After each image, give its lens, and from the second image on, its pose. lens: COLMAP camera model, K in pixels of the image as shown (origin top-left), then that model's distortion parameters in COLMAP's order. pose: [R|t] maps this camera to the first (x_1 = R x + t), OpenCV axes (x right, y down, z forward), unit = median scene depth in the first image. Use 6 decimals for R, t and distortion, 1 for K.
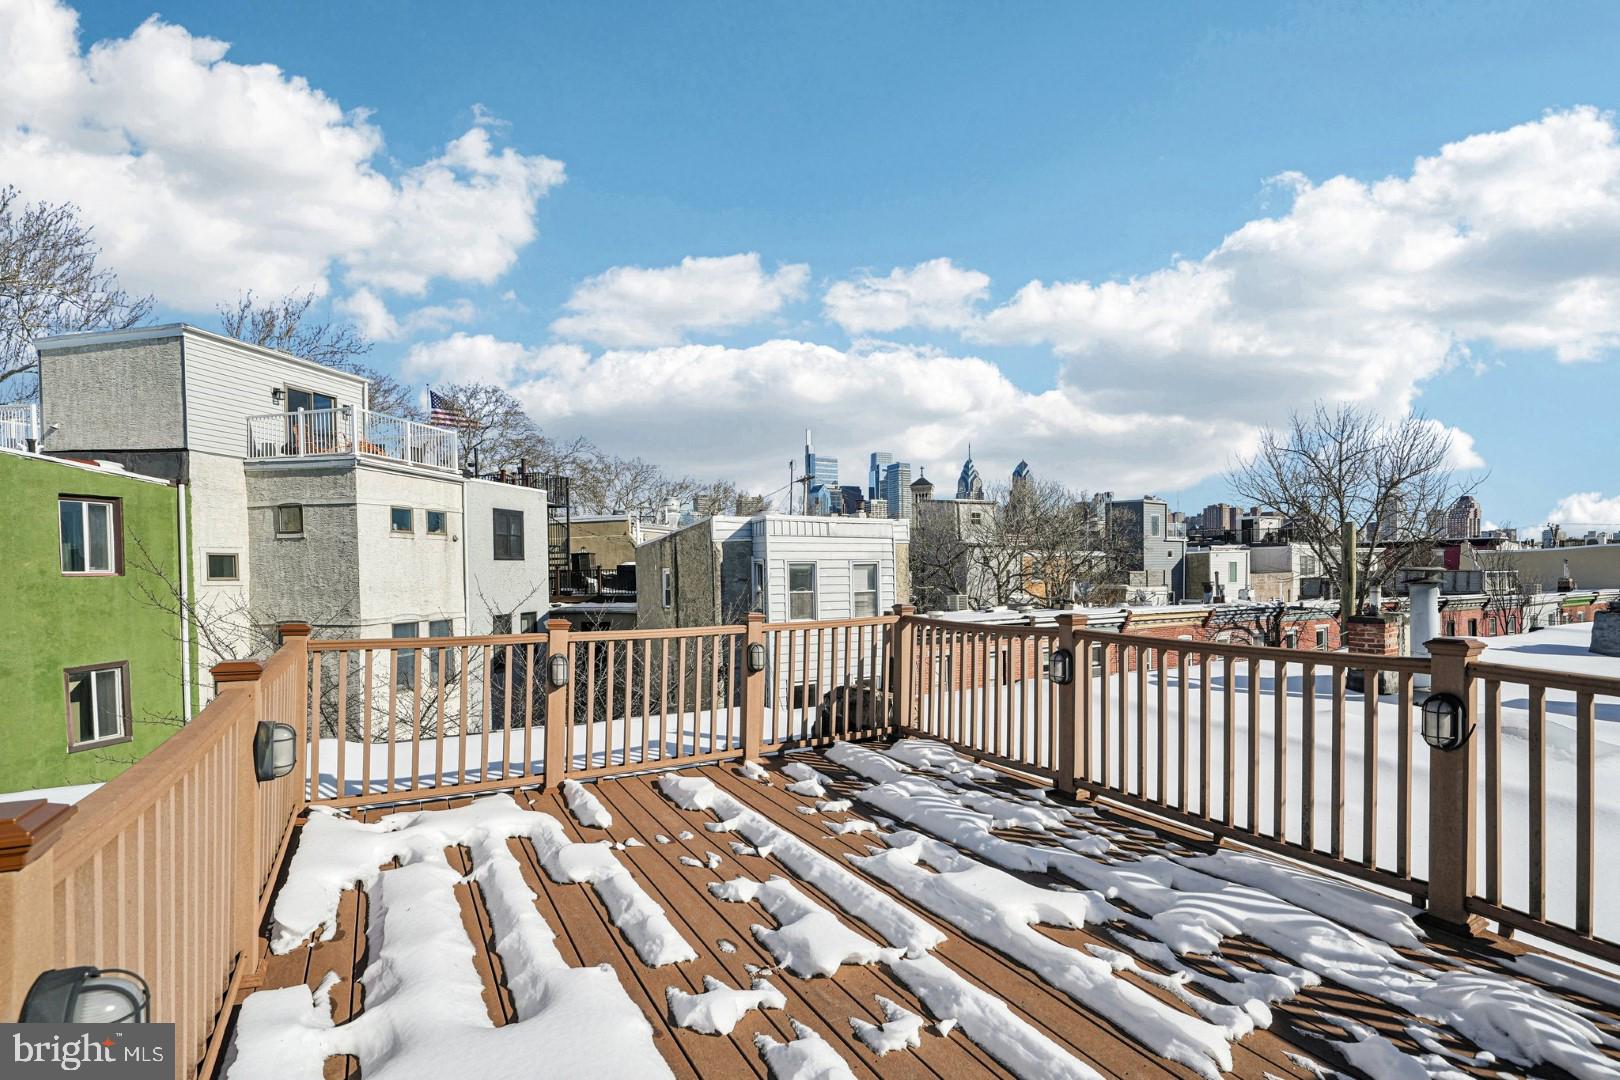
lens RADIAL K [[768.6, 0, 785.7], [0, 768.6, 578.7], [0, 0, 1]] dist [-0.000923, 0.000068]
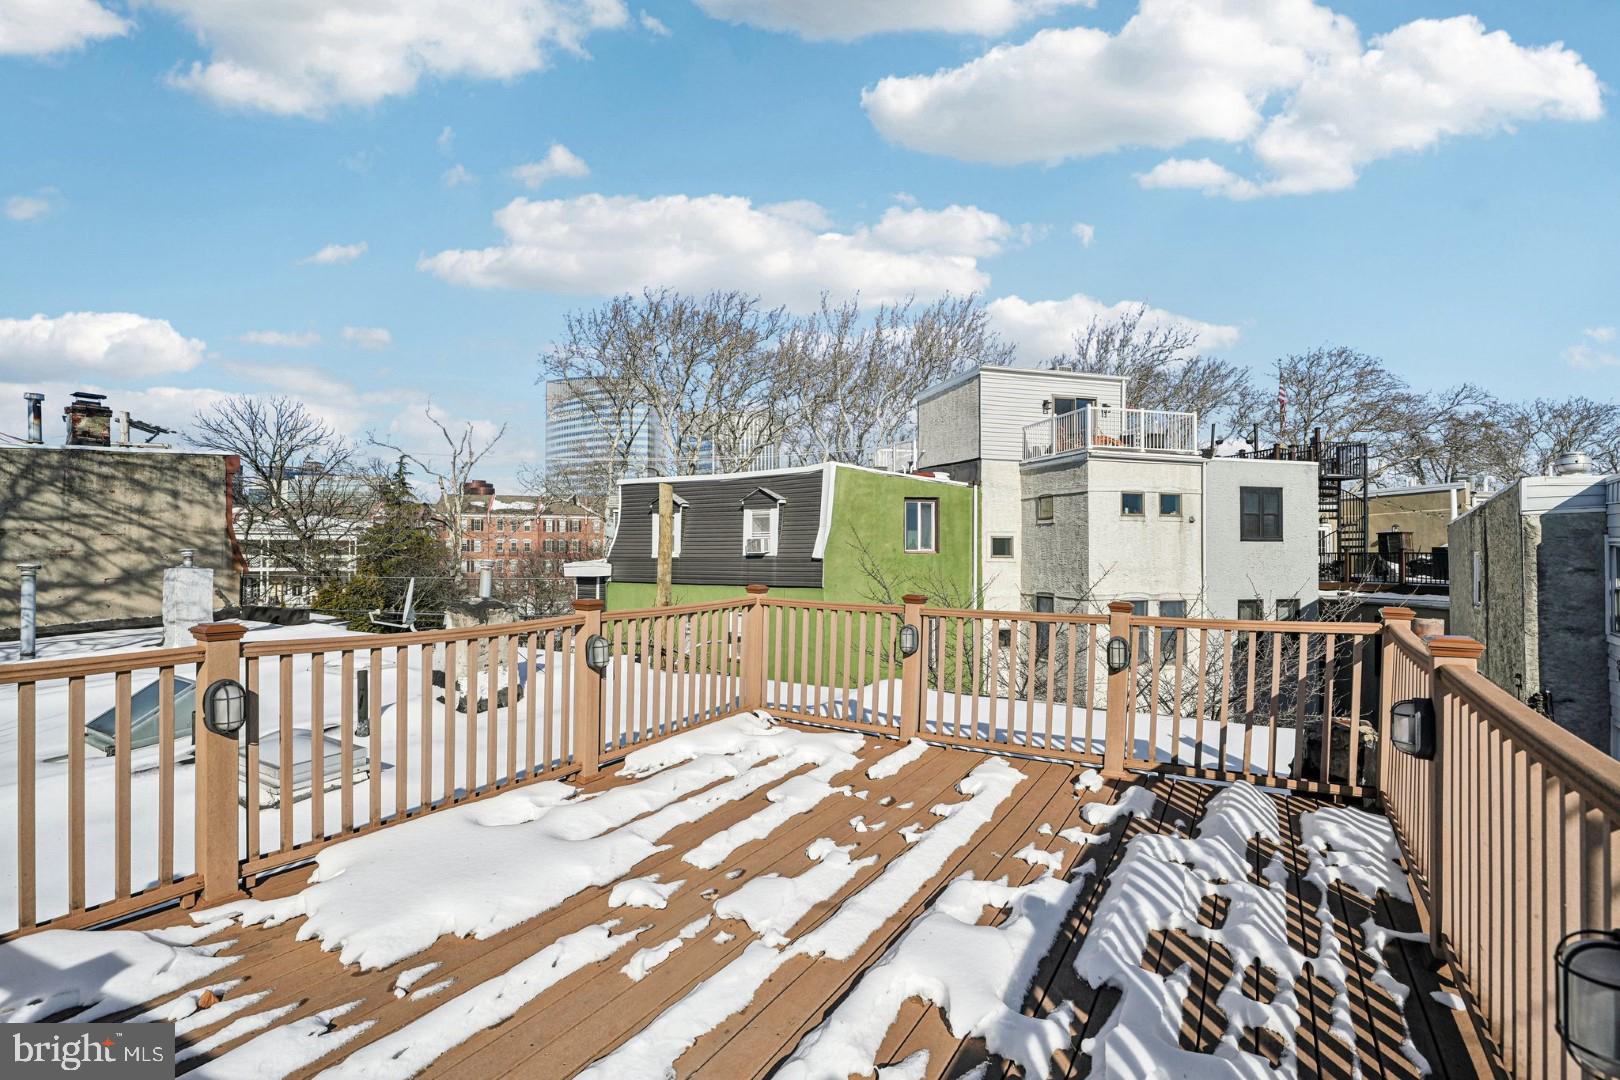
lens RADIAL K [[745.8, 0, 805.8], [0, 745.8, 526.7], [0, 0, 1]] dist [0.000814, 0.000522]
pose [[0.506421, -0.019278, -0.862071, 0.174200], [-0.018367, 0.999282, -0.033137, -0.002263], [0.862091, 0.032615, 0.505703, 0.090478]]
